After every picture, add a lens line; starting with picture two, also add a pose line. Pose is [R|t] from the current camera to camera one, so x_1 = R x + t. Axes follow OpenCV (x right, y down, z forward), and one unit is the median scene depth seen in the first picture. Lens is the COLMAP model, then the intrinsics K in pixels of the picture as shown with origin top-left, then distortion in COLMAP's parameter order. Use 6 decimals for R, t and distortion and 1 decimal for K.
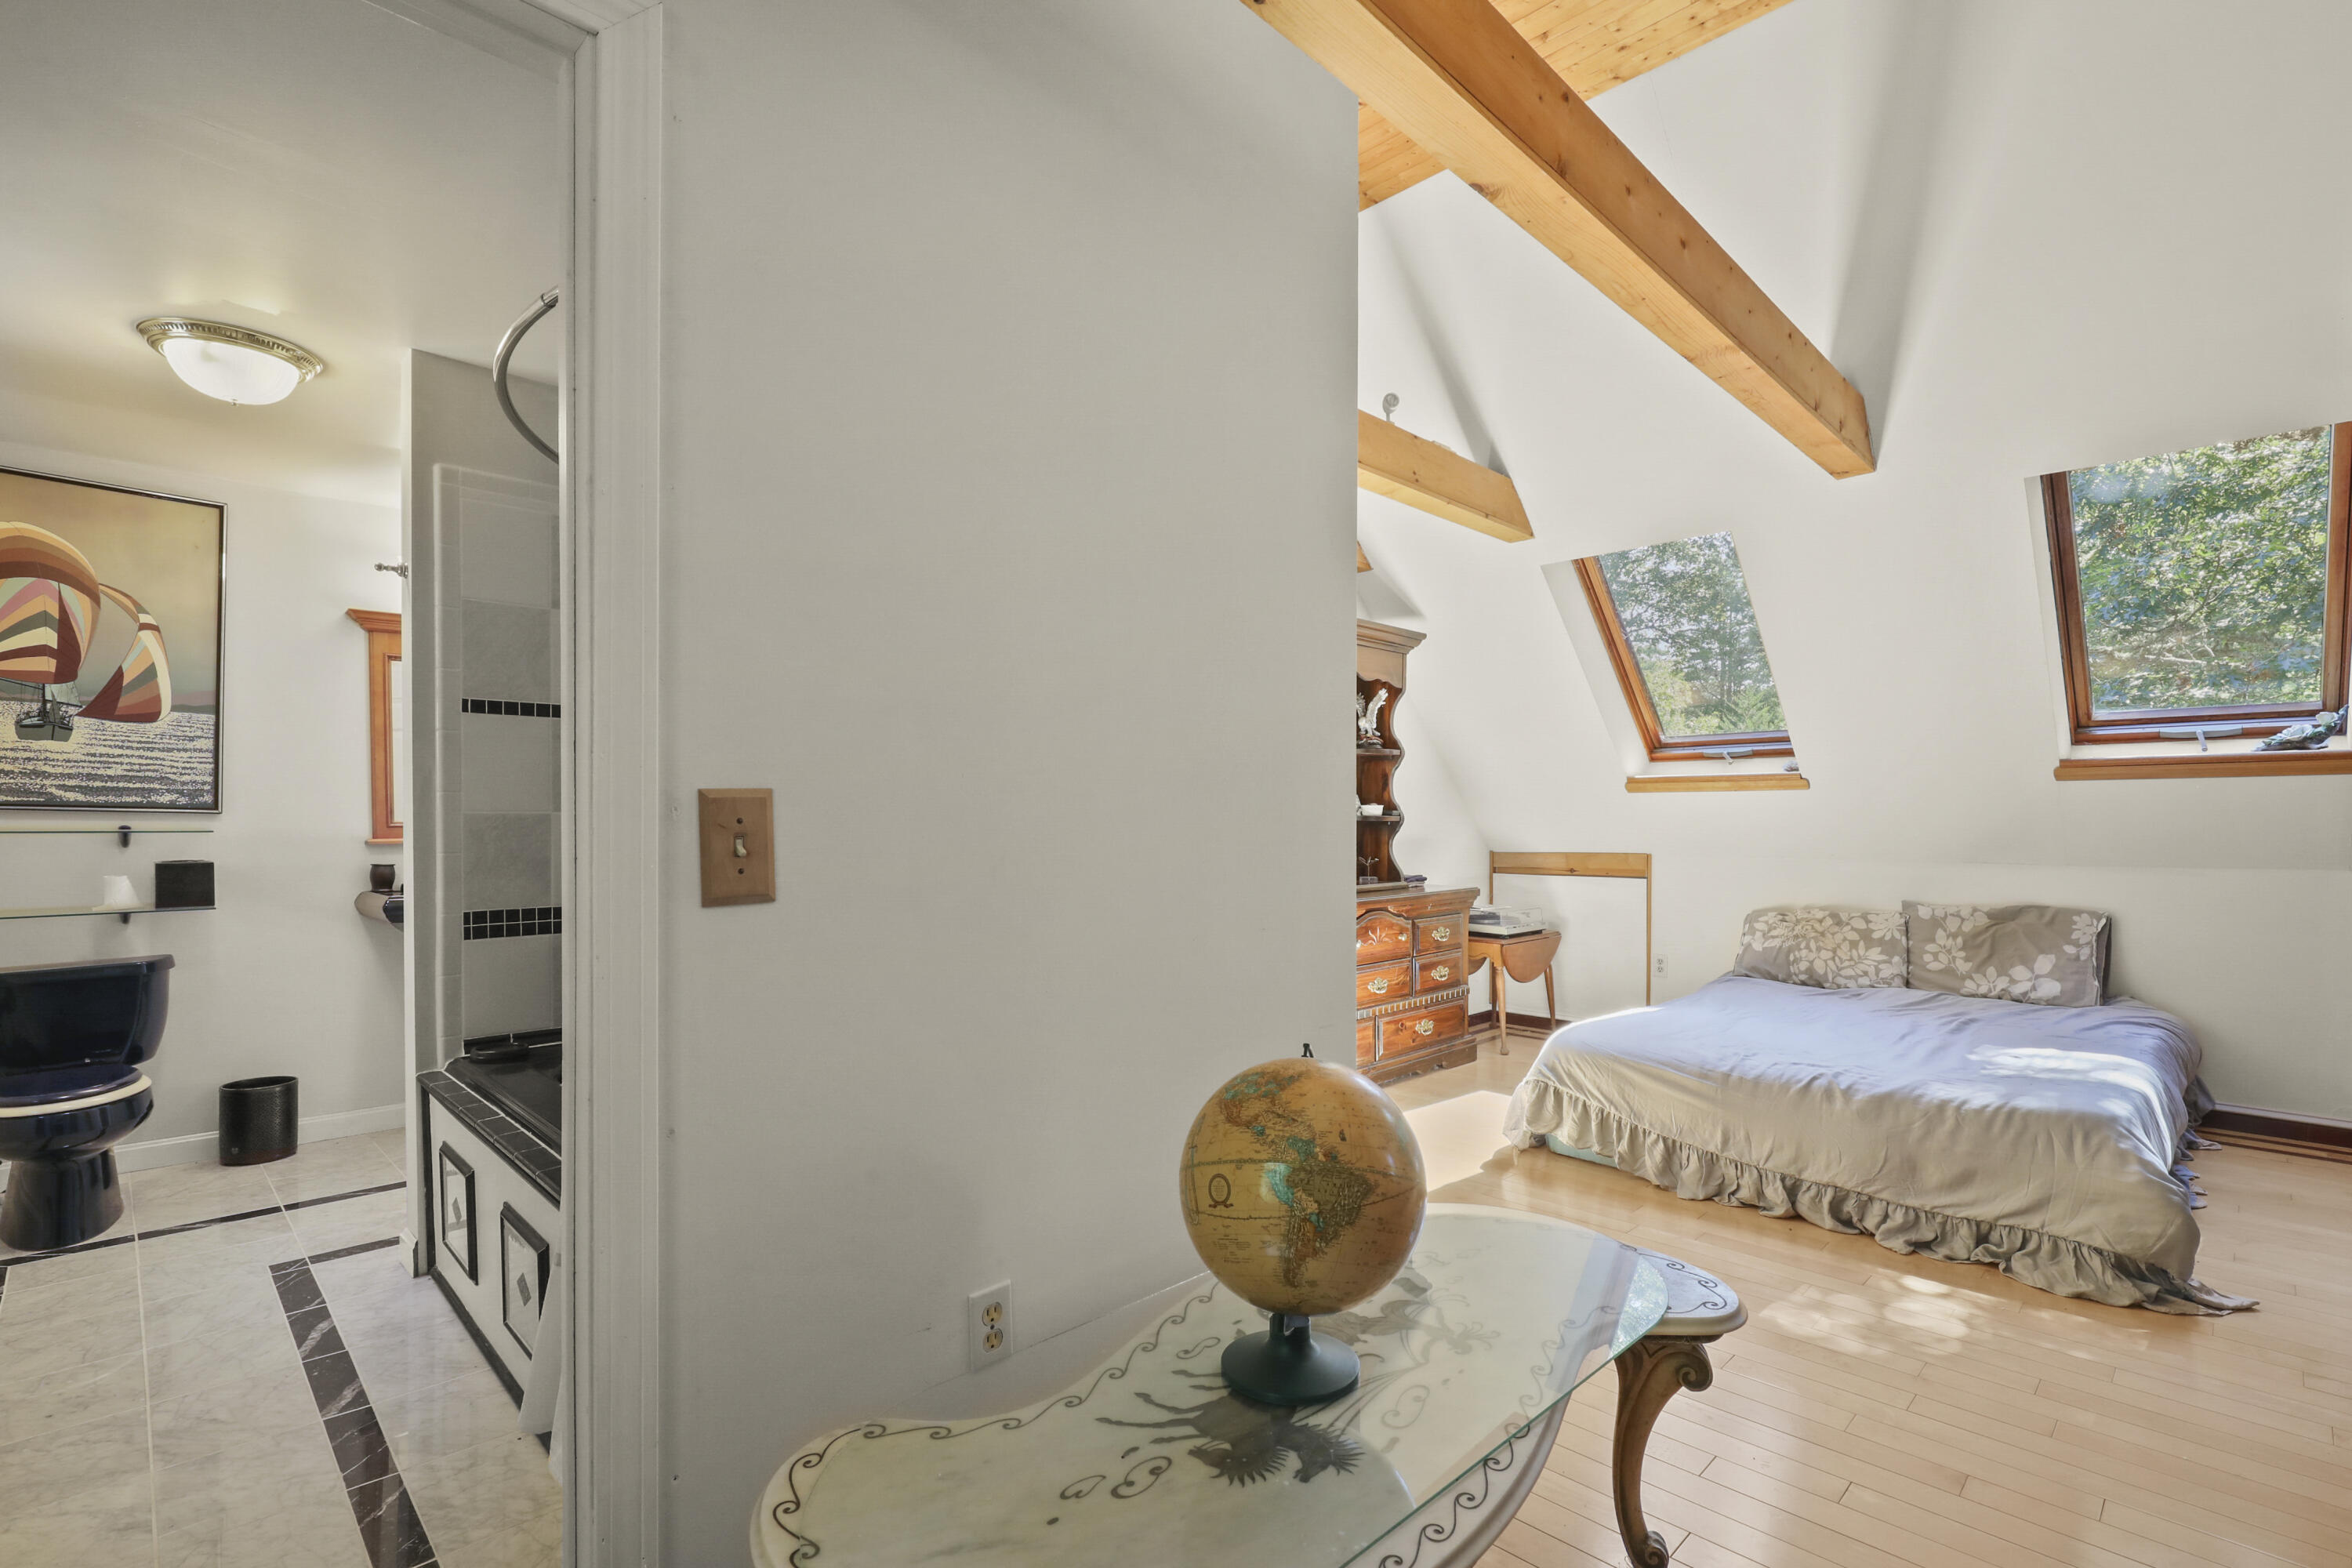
lens RADIAL K [[1065.9, 0, 1193.4], [0, 1065.9, 812.8], [0, 0, 1]] dist [0.001070, -0.000271]
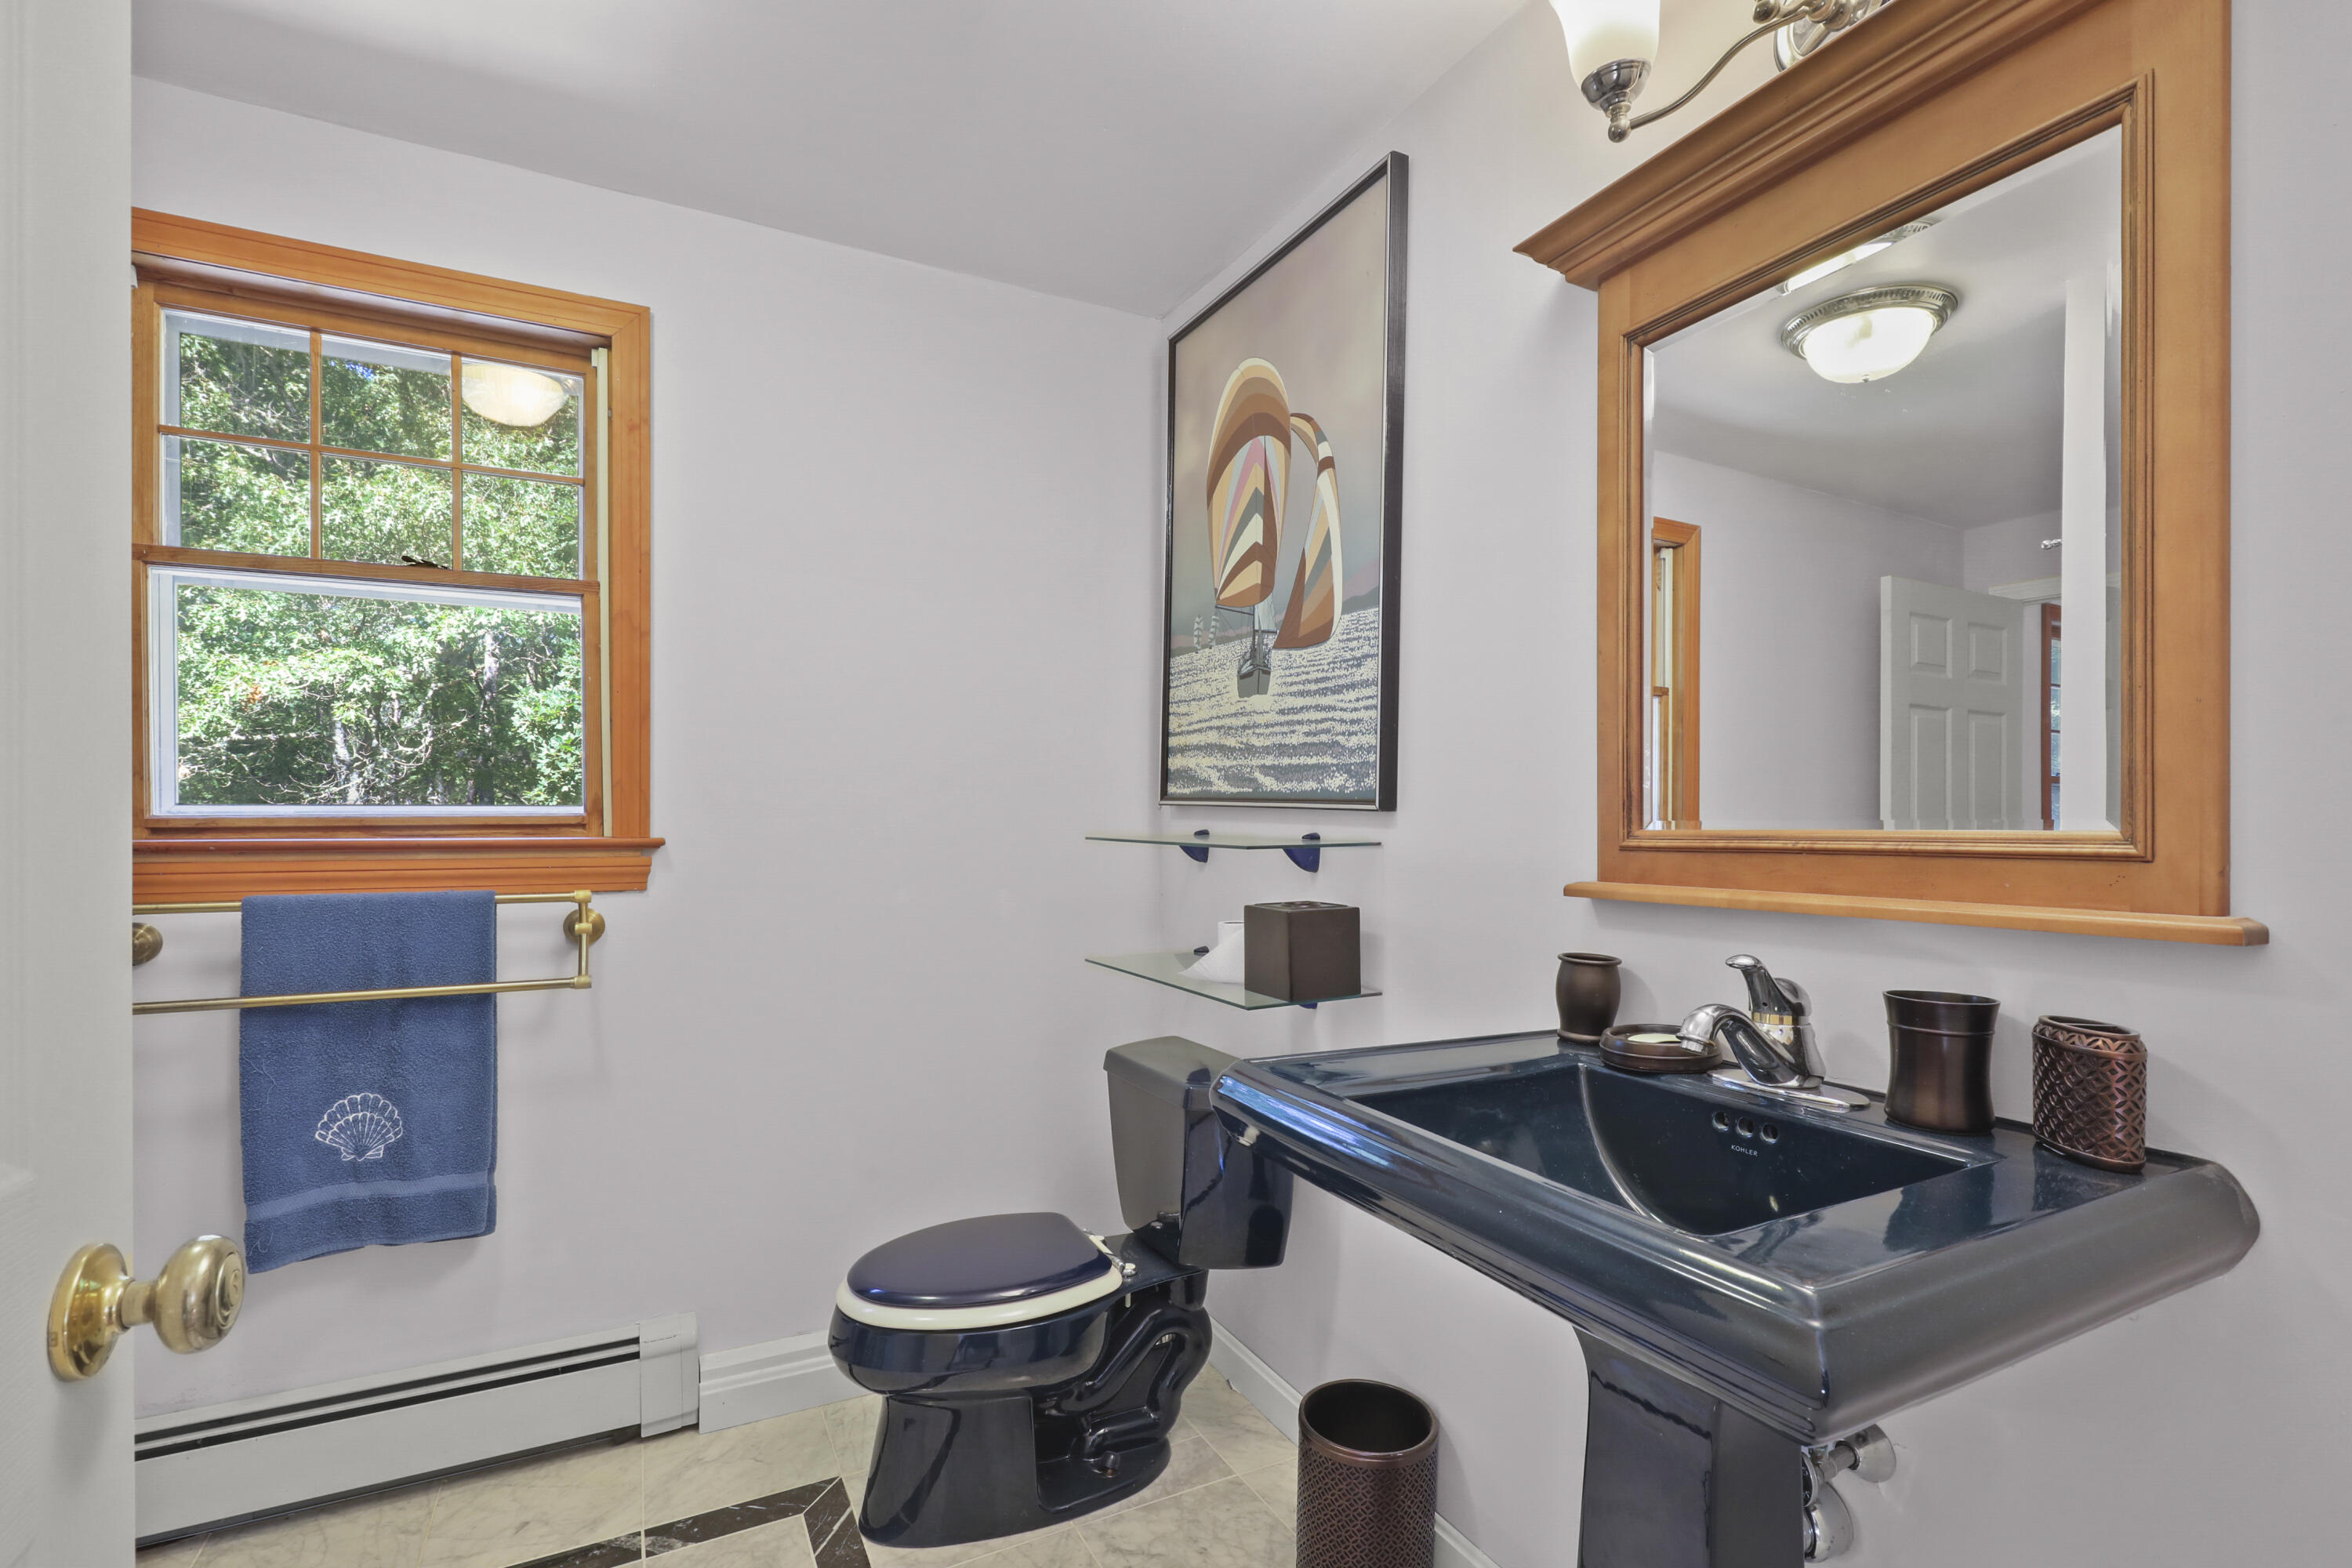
lens RADIAL K [[1065.9, 0, 1193.4], [0, 1065.9, 812.8], [0, 0, 1]] dist [0.001070, -0.000271]
pose [[-0.307948, -0.001726, -0.951402, -0.460693], [0.004466, 0.999985, -0.003260, 0.002609], [0.951393, -0.005253, -0.307935, 1.129072]]
